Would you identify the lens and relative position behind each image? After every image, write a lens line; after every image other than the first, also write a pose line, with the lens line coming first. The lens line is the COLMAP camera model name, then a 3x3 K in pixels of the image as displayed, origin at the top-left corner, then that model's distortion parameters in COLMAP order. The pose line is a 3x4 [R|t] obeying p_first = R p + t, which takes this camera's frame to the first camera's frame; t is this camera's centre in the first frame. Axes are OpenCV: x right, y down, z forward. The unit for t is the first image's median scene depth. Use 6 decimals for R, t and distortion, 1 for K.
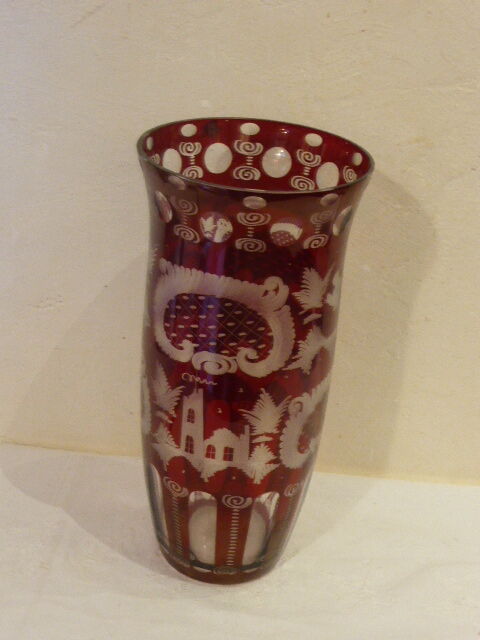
lens RADIAL K [[1123.9, 0, 240.0], [0, 1123.9, 320.0], [0, 0, 1]] dist [-0.025369, -0.022942]
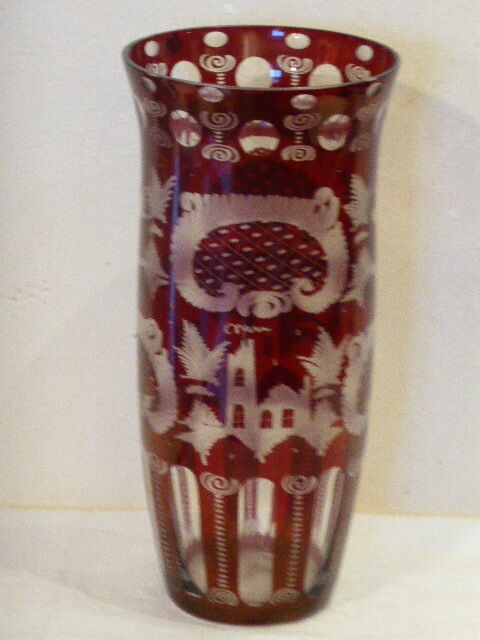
lens RADIAL K [[3577.6, 0, 240.0], [0, 3577.6, 320.0], [0, 0, 1]] dist [4.321550, -359.453805]
pose [[0.952442, -0.151377, 0.264460, -0.752474], [0.185287, 0.976705, -0.108238, 0.336817], [-0.241914, 0.152091, 0.958304, -1.583717]]
